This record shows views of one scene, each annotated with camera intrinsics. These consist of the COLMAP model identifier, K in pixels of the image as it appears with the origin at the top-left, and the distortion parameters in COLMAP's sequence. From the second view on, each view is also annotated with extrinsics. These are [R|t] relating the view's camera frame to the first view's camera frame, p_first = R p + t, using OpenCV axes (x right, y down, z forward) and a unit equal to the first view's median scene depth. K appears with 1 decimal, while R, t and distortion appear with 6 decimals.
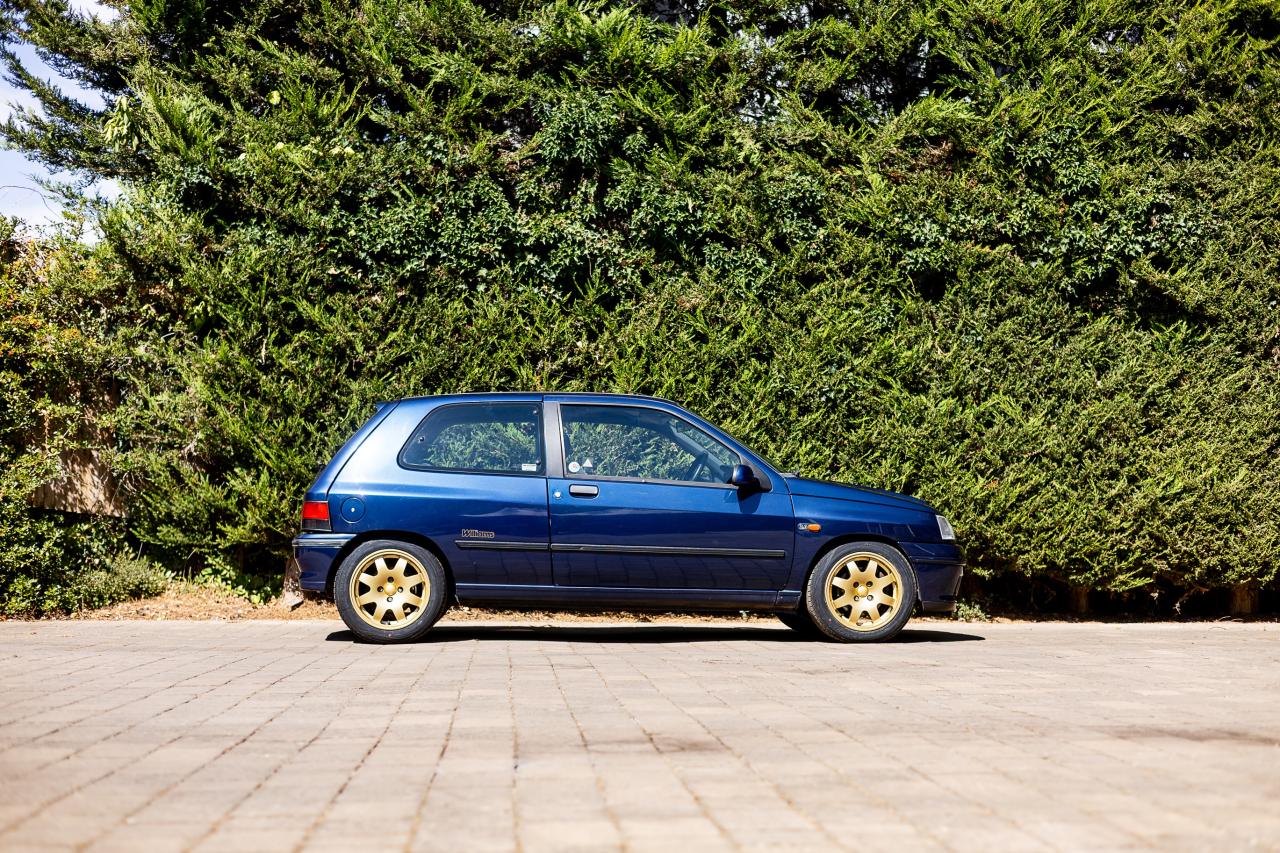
lens RADIAL K [[1867.3, 0, 660.1], [0, 1867.3, 434.3], [0, 0, 1]] dist [-0.008190, 0.181588]
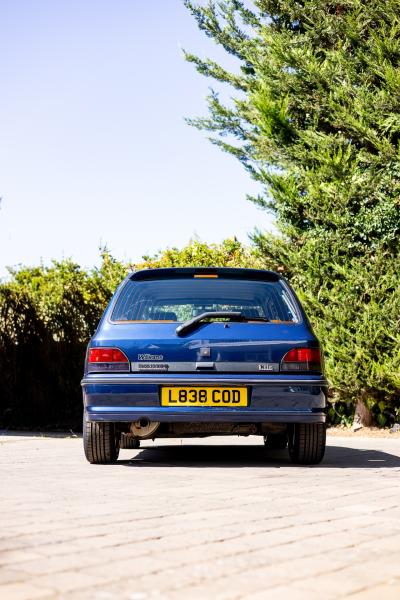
lens RADIAL K [[863.2, 0, 200.0], [0, 863.2, 300.0], [0, 0, 1]] dist [0.012391, 0.046490]
pose [[0.713239, -0.091810, -0.694882, 0.301315], [0.050037, 0.995524, -0.080172, 0.025805], [0.699132, 0.022412, 0.714641, 0.287541]]
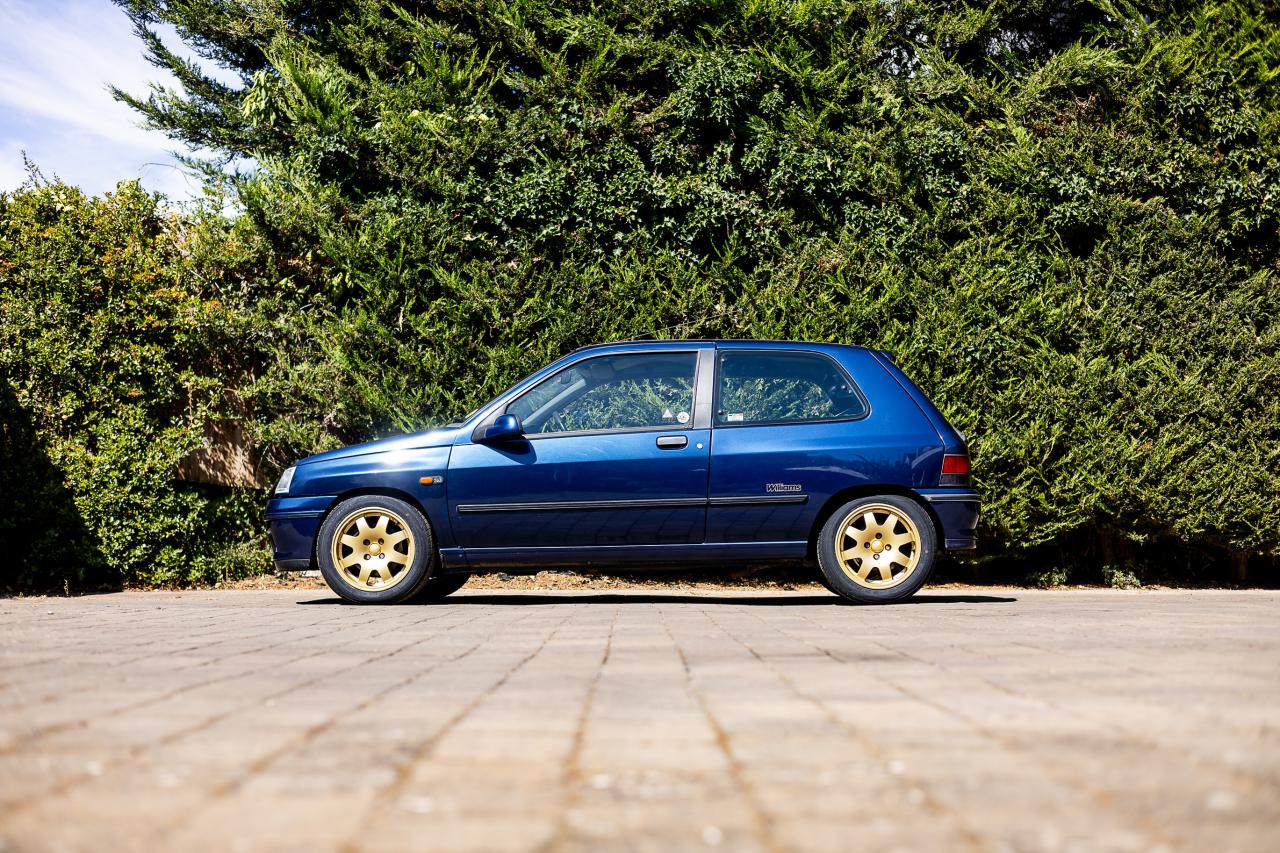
lens RADIAL K [[1828.6, 0, 640.0], [0, 1828.6, 426.5], [0, 0, 1]] dist [-0.004070, 0.154459]
pose [[0.996876, -0.012465, -0.077996, -0.009570], [0.011884, 0.999898, -0.007916, 0.021721], [0.078086, 0.006964, 0.996922, 0.036210]]
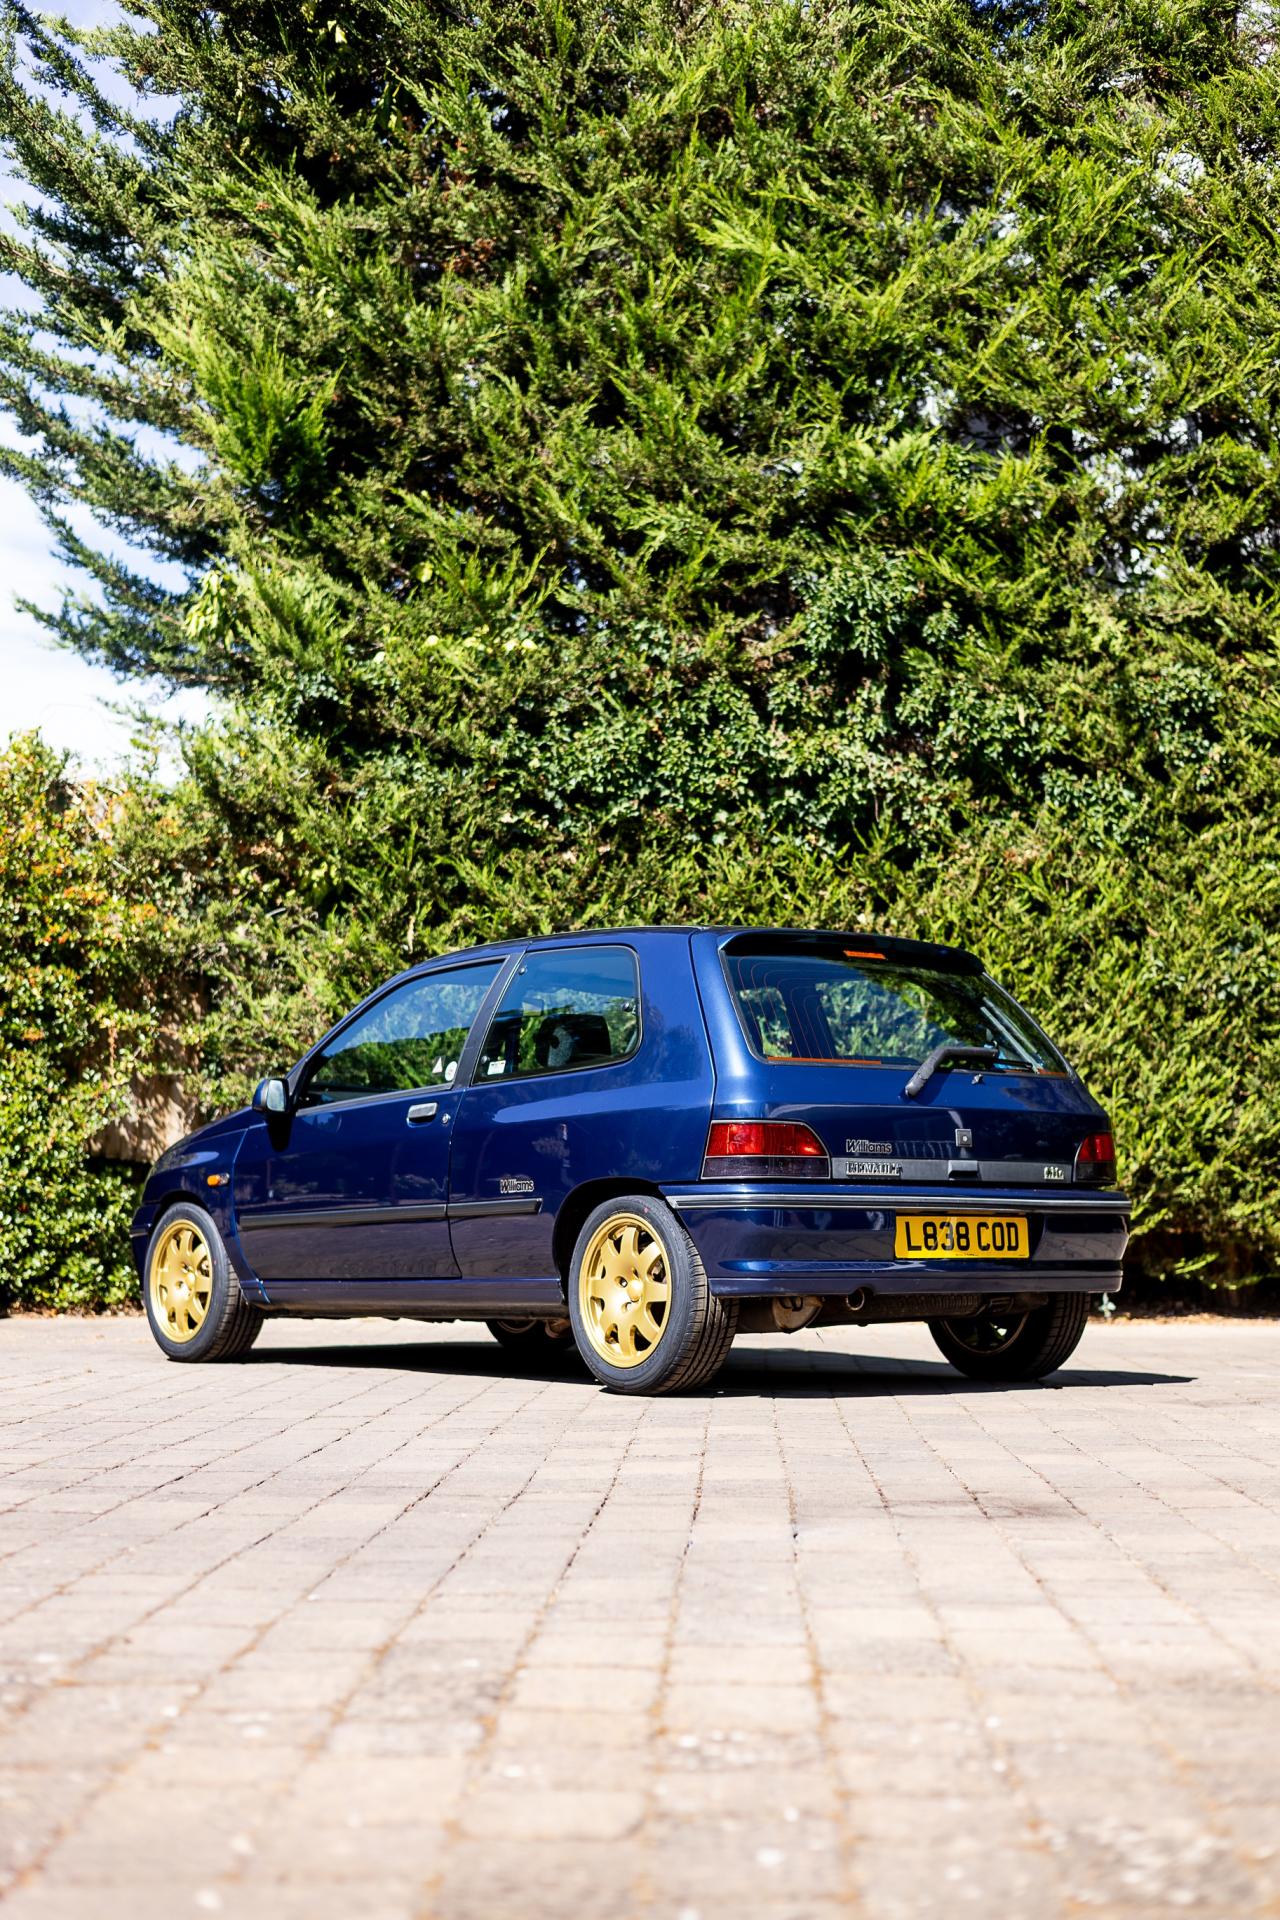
lens RADIAL K [[2829.8, 0, 669.1], [0, 2829.8, 958.0], [0, 0, 1]] dist [-0.012806, 0.219189]
pose [[0.994067, -0.008879, -0.108404, -0.000812], [0.006195, 0.999666, -0.025071, -0.008073], [0.108590, 0.024251, 0.993791, -0.044663]]
